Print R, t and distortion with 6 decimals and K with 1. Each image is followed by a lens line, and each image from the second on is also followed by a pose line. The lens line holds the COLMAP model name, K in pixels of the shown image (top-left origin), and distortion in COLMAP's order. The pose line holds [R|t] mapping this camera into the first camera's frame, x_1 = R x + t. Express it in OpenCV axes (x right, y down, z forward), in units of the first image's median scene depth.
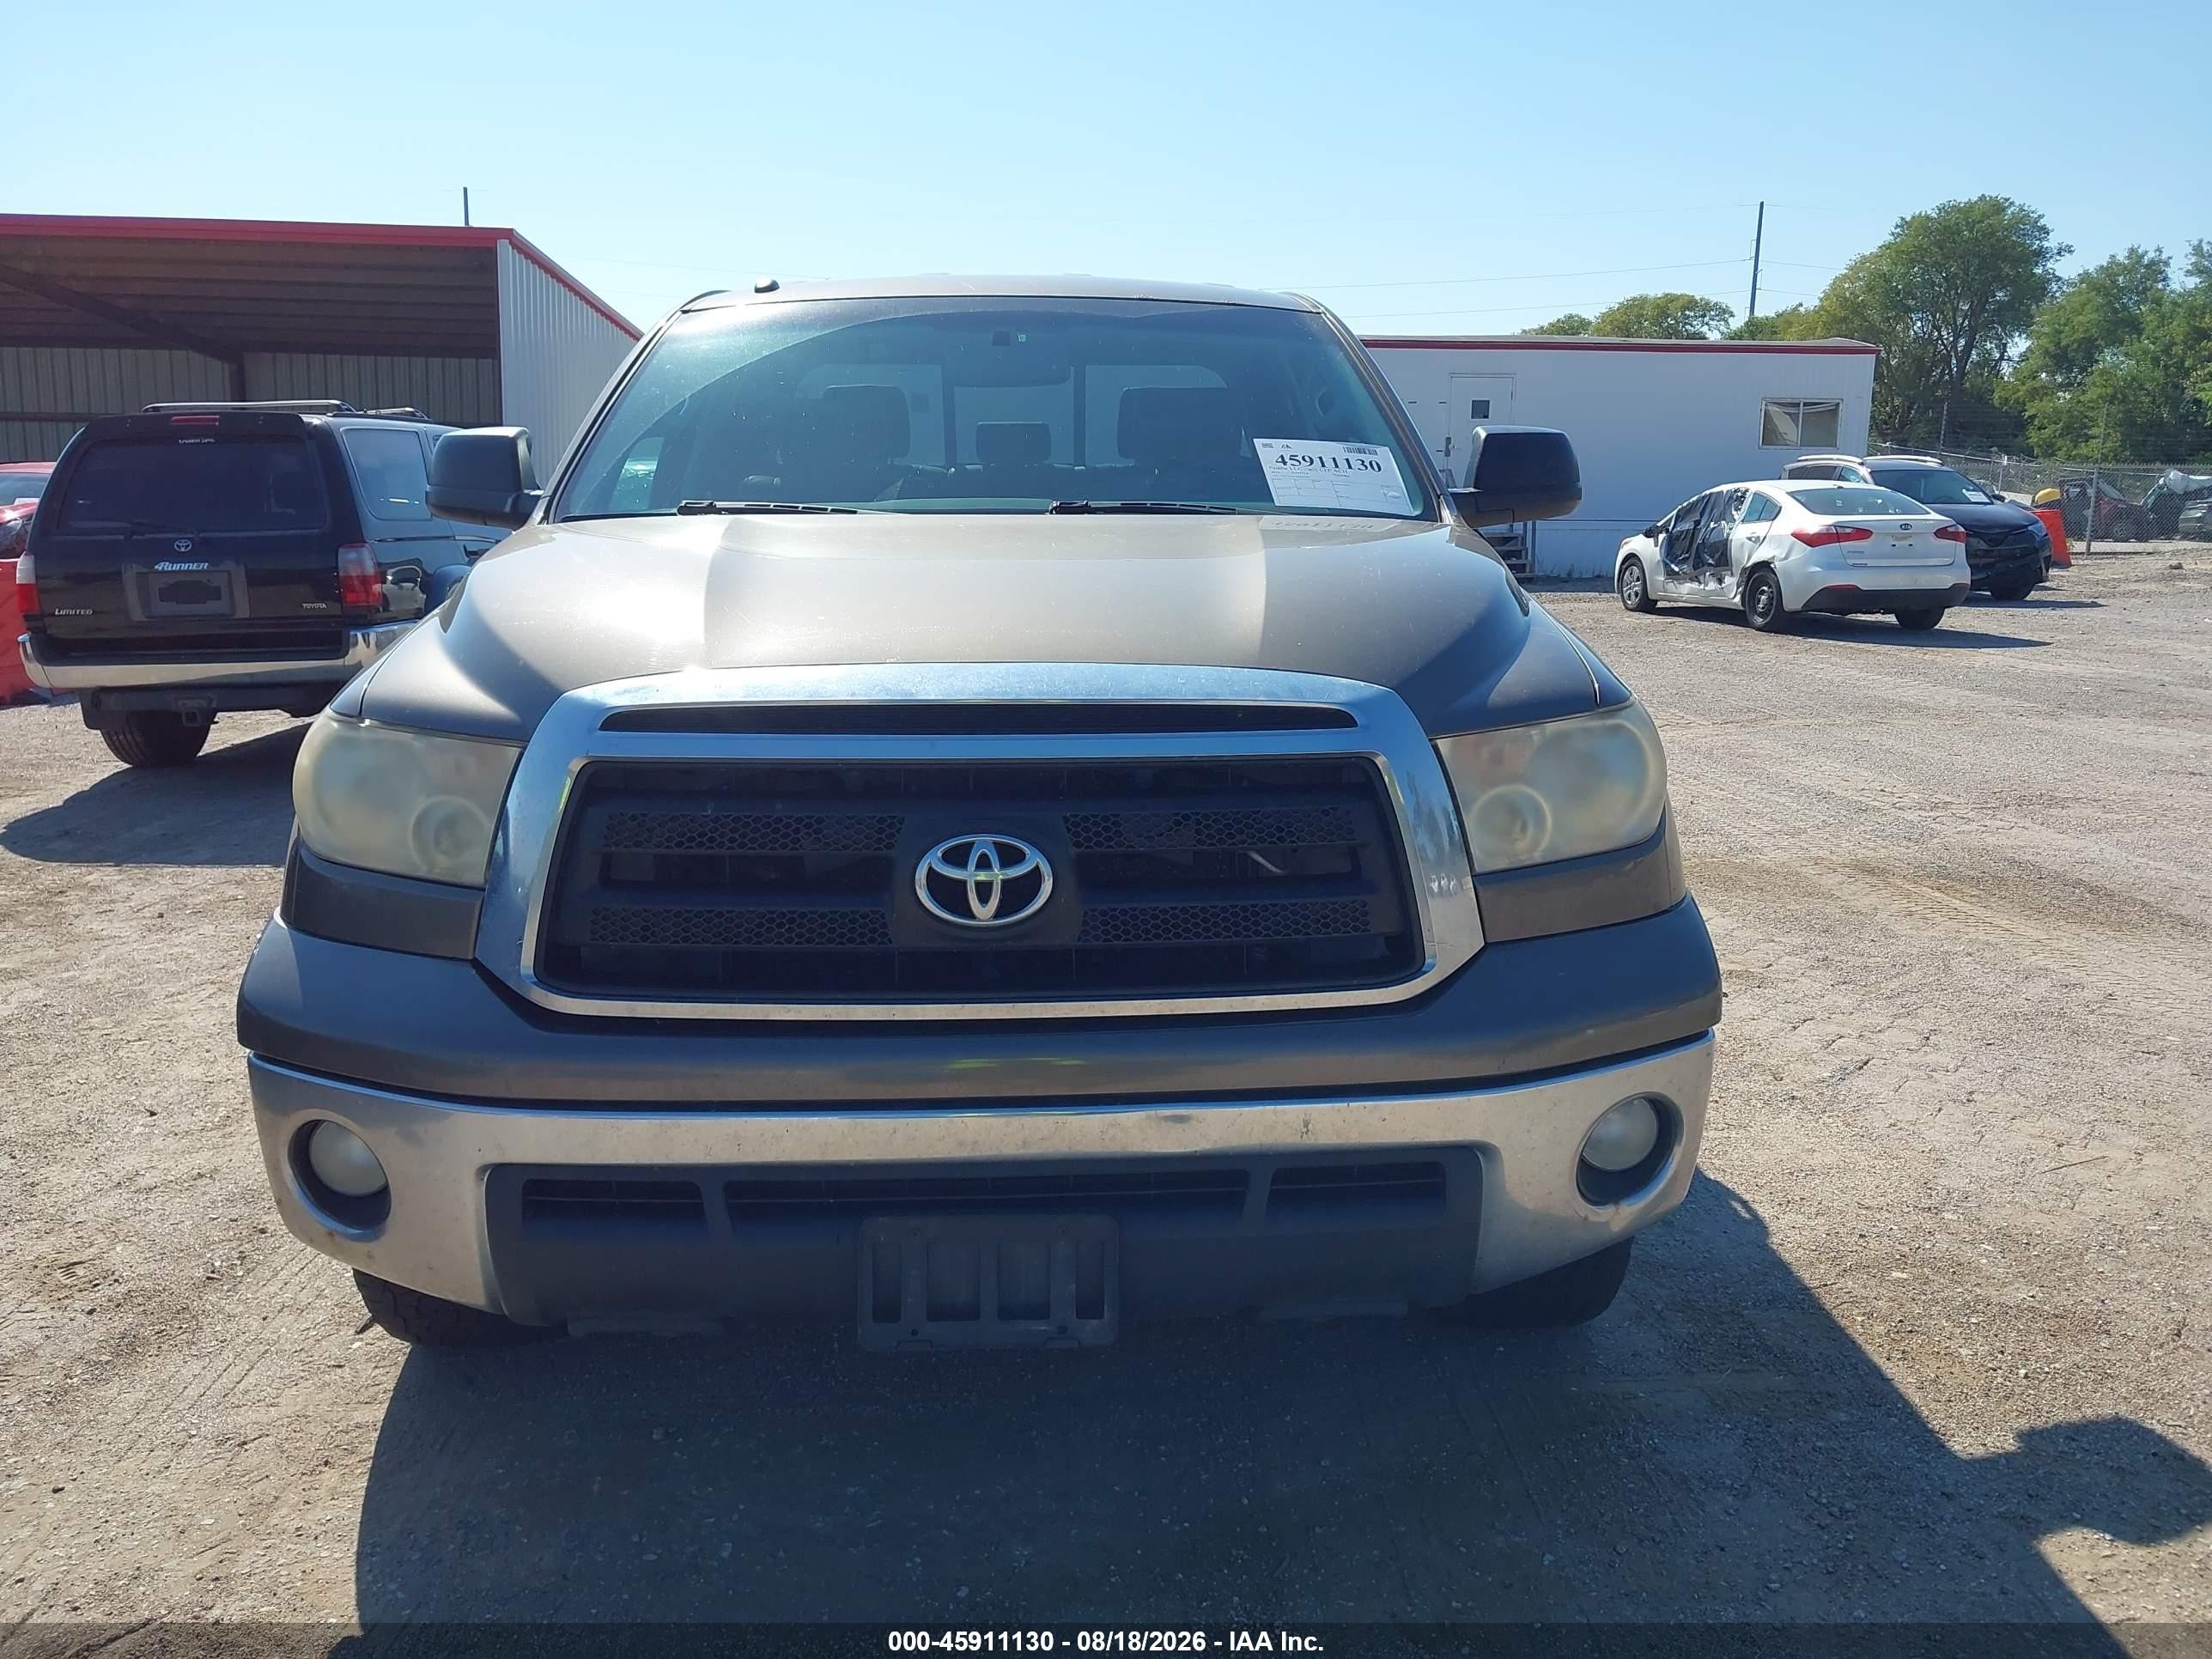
lens RADIAL K [[1751.5, 0, 1100.4], [0, 1751.5, 820.4], [0, 0, 1]] dist [0.020535, -0.029497]
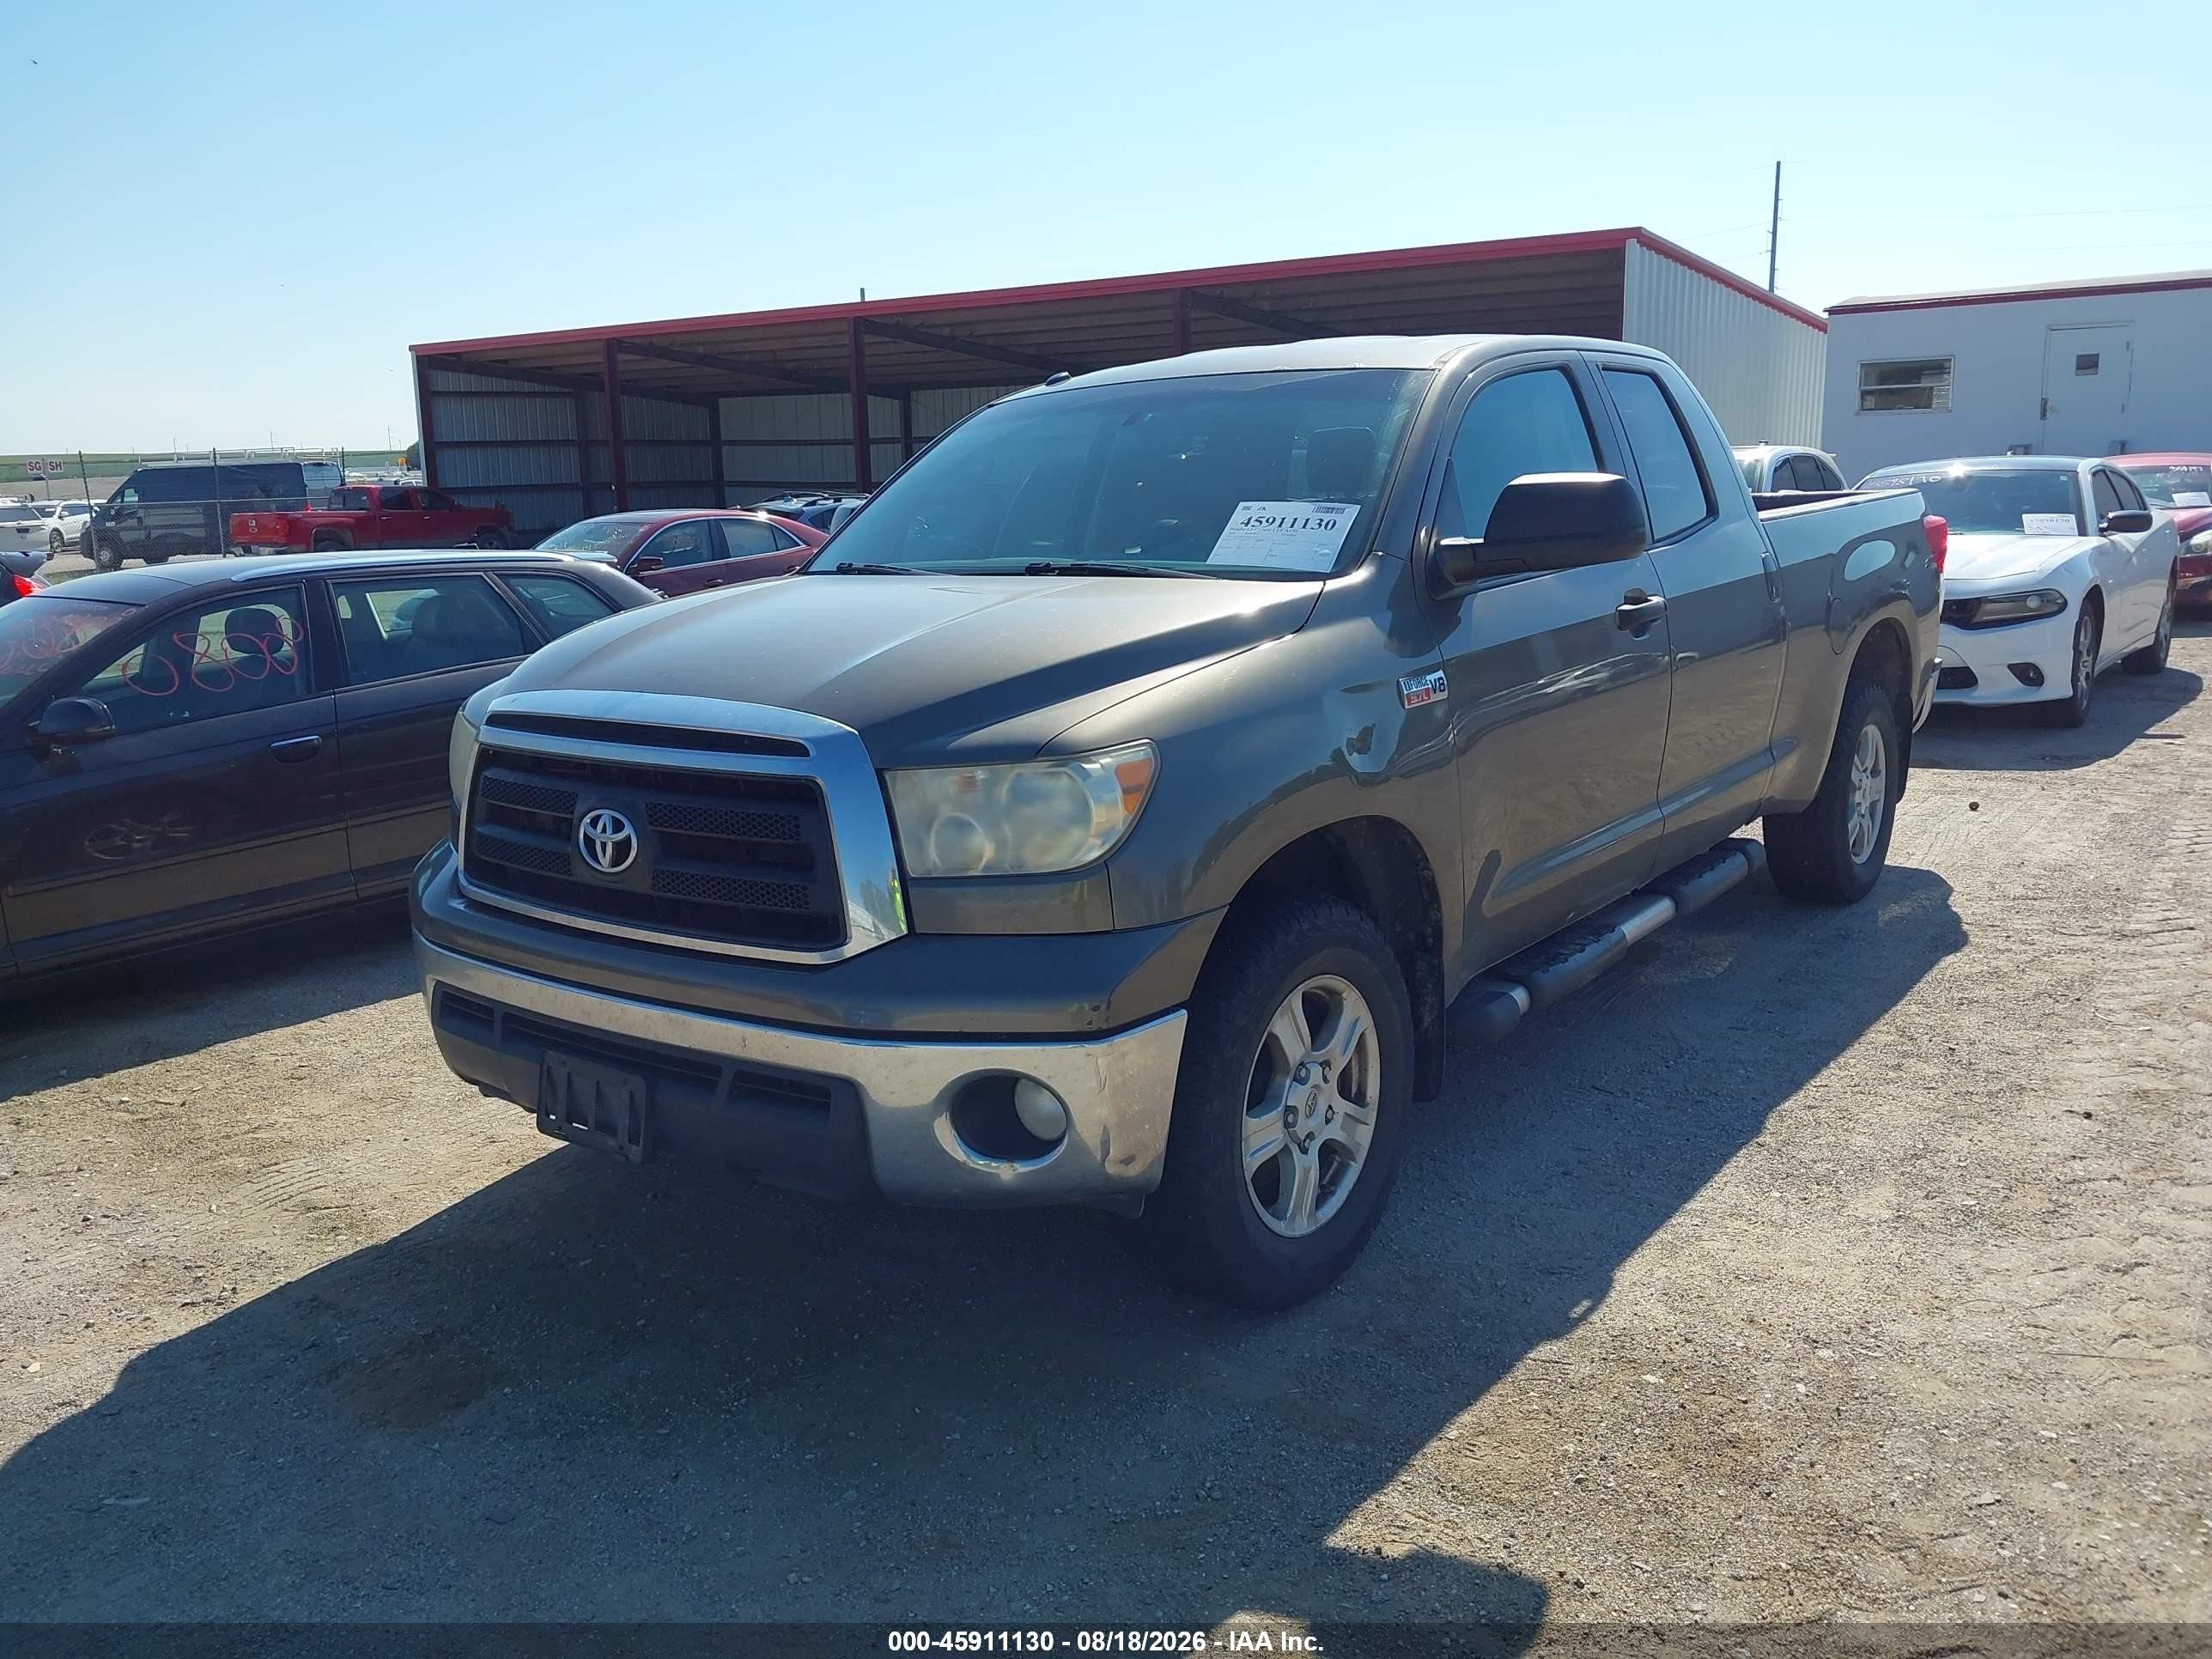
lens RADIAL K [[1751.5, 0, 1093.0], [0, 1751.5, 824.0], [0, 0, 1]] dist [0.020535, -0.029497]
pose [[0.763886, 0.097329, -0.637969, 1.169793], [-0.088078, 0.995035, 0.046342, -0.083157], [0.639312, 0.020791, 0.768666, 0.106951]]
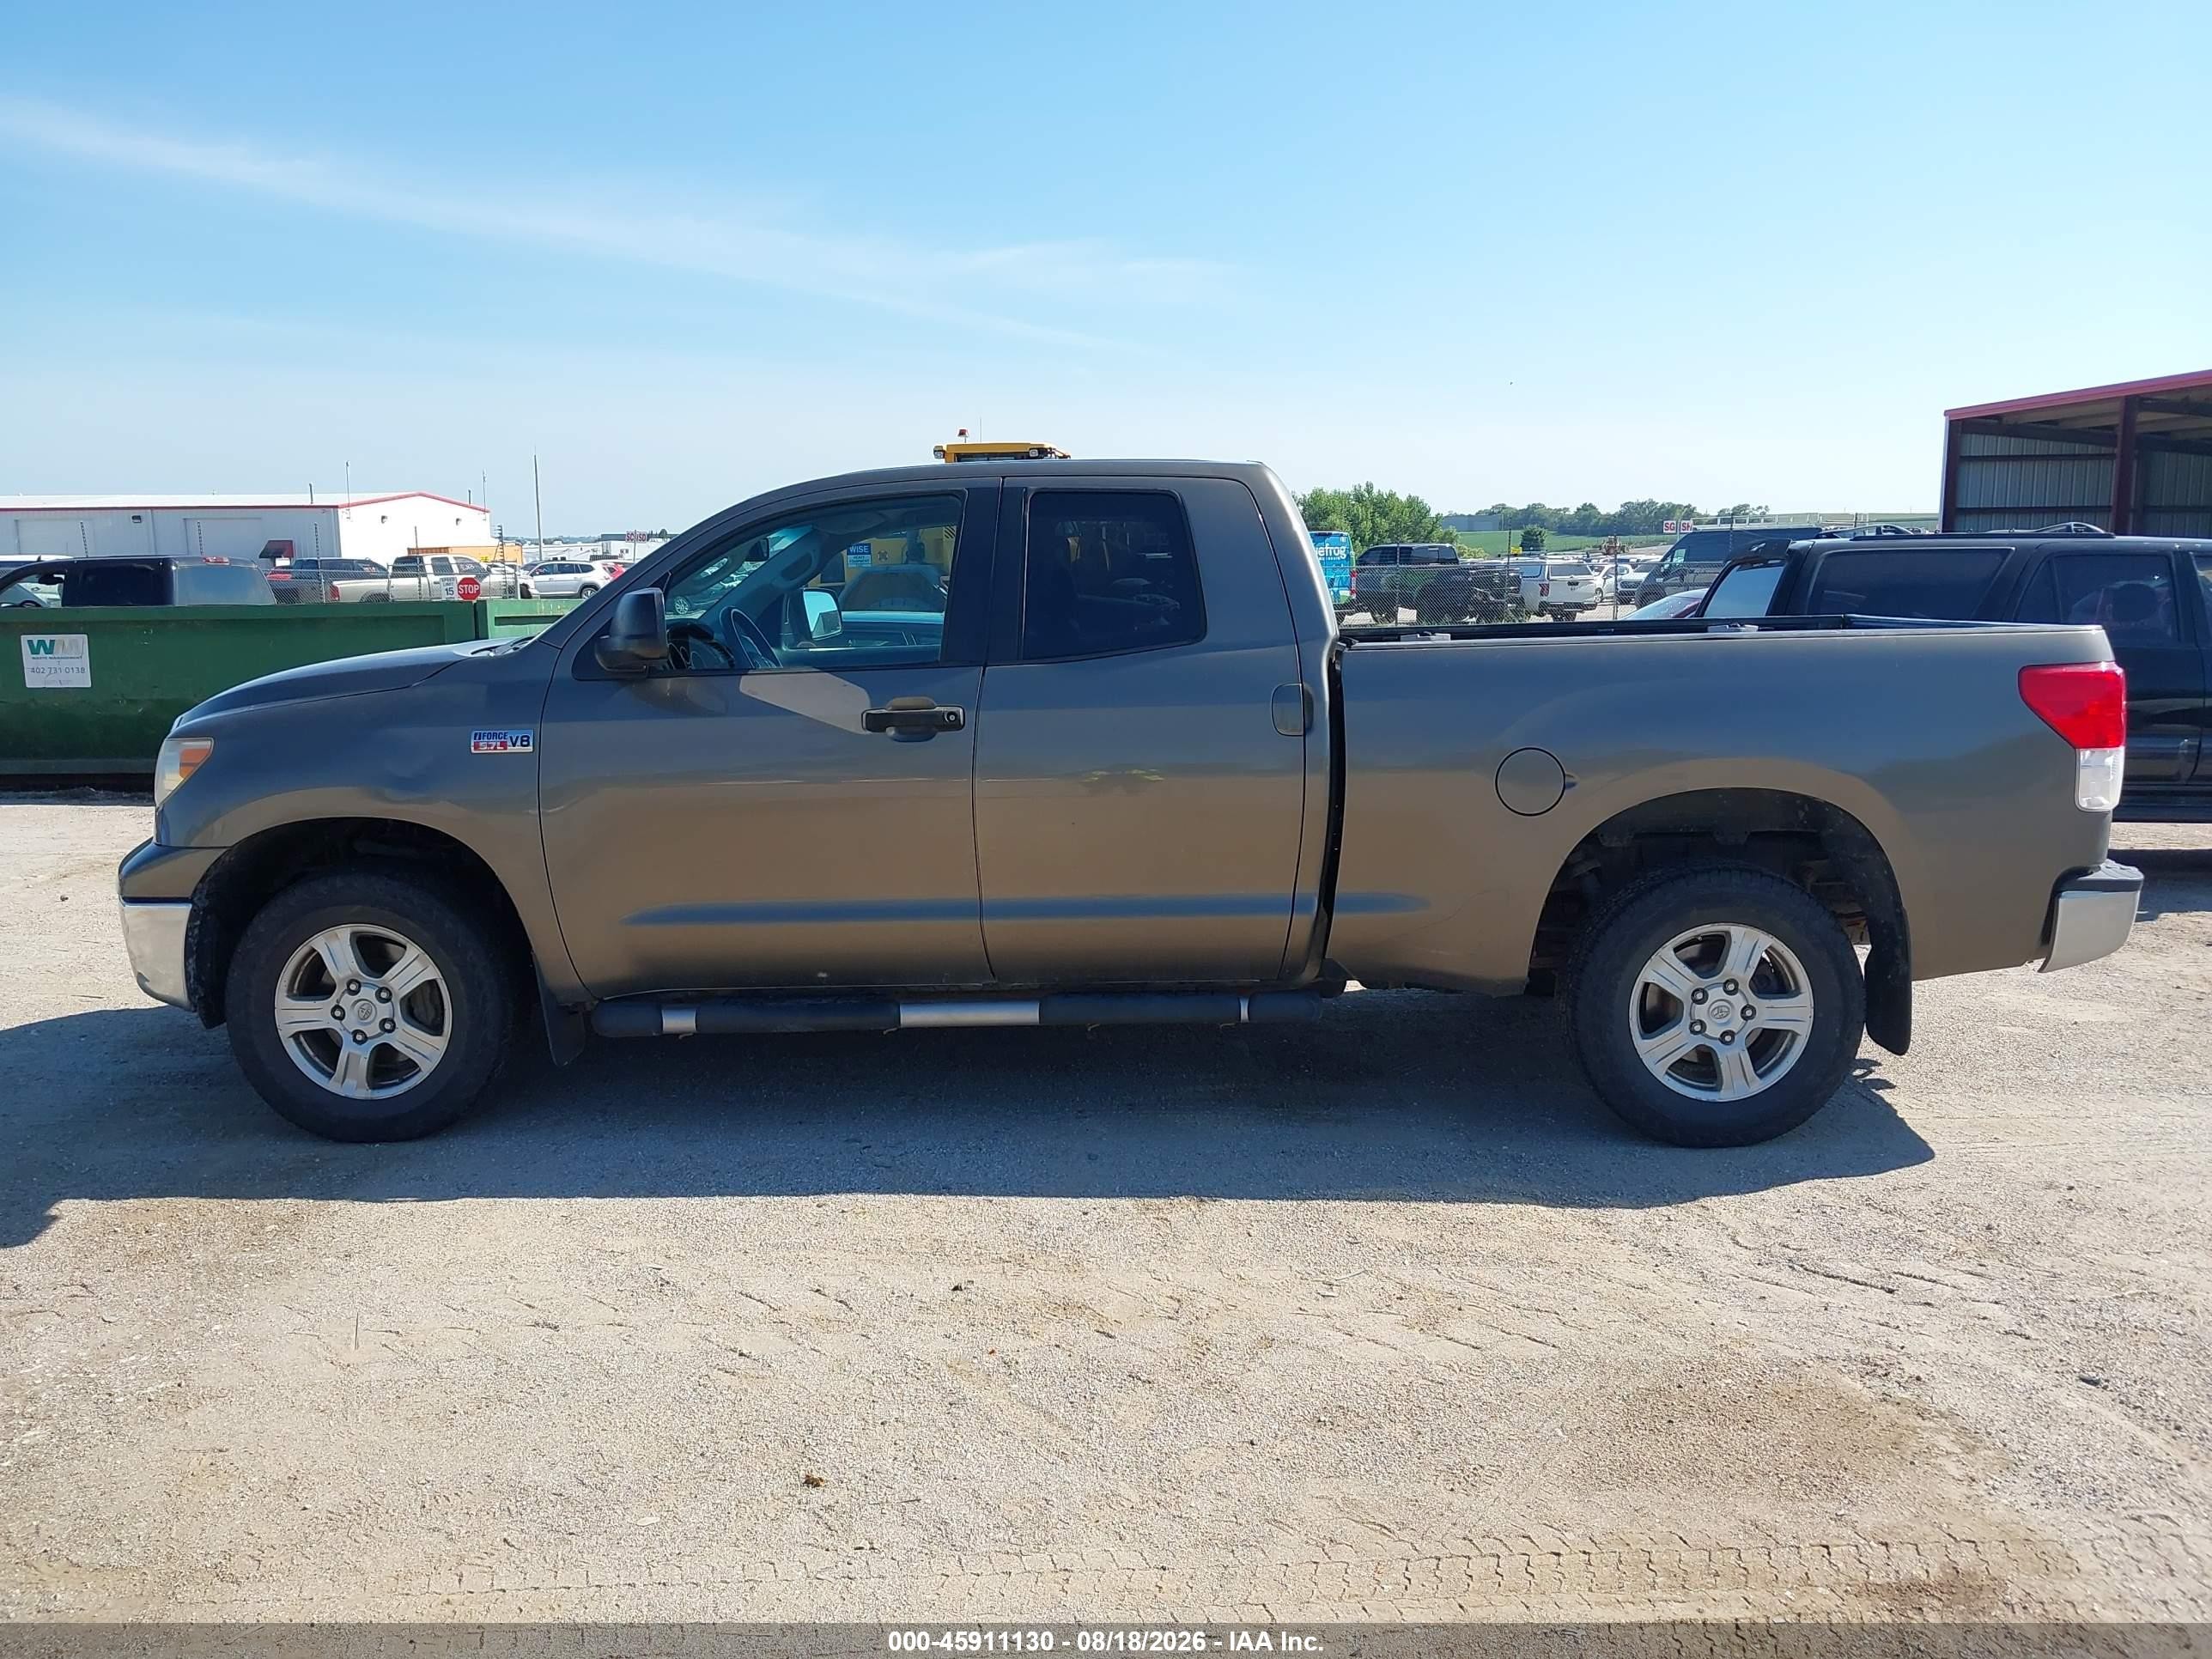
lens RADIAL K [[1751.5, 0, 1090.9], [0, 1751.5, 852.5], [0, 0, 1]] dist [0.020535, -0.029497]
pose [[-0.046200, 0.156744, -0.986558, 2.460197], [-0.188526, 0.968497, 0.162703, -0.508546], [0.980981, 0.193508, -0.015194, 2.294412]]
